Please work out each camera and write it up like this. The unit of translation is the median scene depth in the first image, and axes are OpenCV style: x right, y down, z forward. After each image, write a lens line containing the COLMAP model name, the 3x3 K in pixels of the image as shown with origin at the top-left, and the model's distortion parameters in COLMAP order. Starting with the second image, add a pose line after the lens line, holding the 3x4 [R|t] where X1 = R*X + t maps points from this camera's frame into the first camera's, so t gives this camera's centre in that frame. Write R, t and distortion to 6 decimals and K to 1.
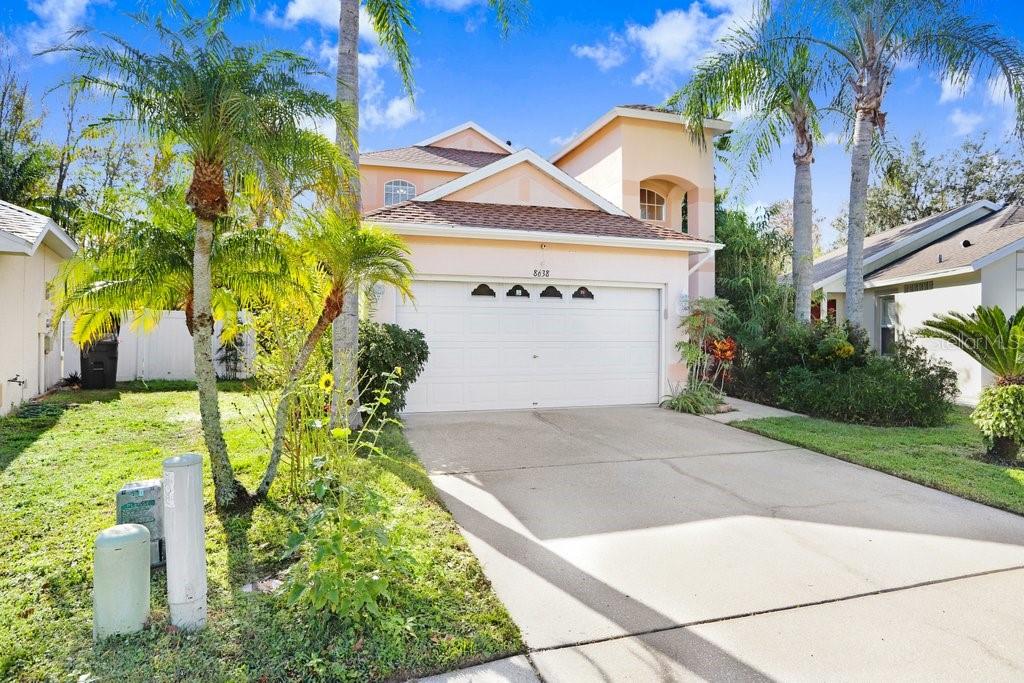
lens RADIAL K [[505.0, 0, 485.0], [0, 505.0, 338.0], [0, 0, 1]] dist [-0.048186, 0.026377]
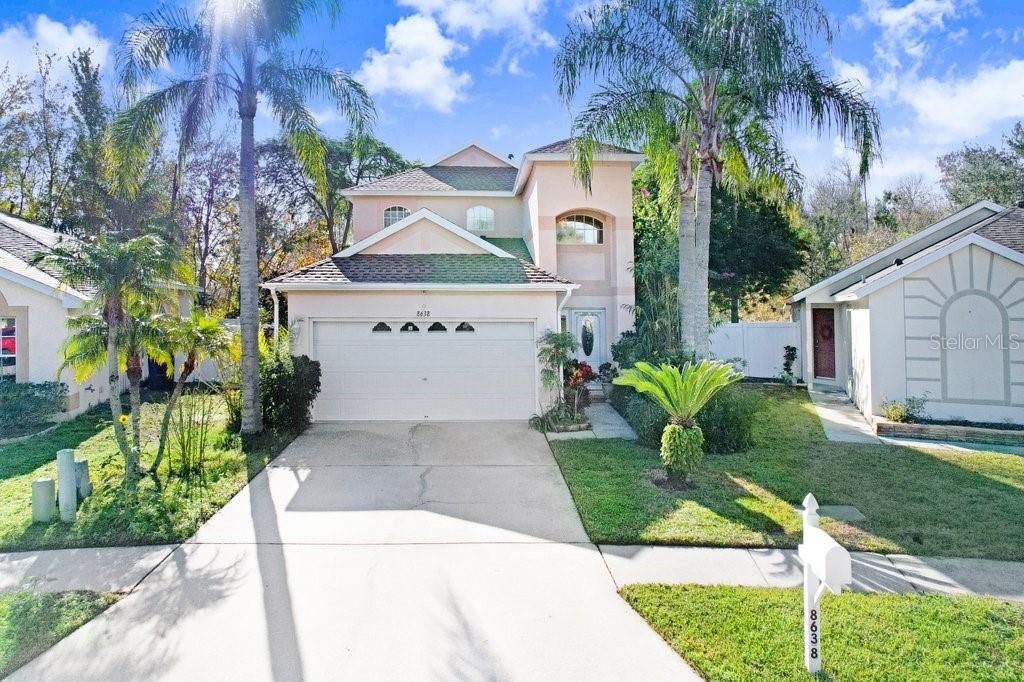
lens RADIAL K [[572.7, 0, 498.3], [0, 572.7, 332.9], [0, 0, 1]] dist [-0.069951, 0.044419]
pose [[0.975418, -0.013538, -0.219945, 0.589937], [0.018321, 0.999638, 0.019721, -0.101676], [0.219599, -0.023266, 0.975313, -0.339943]]
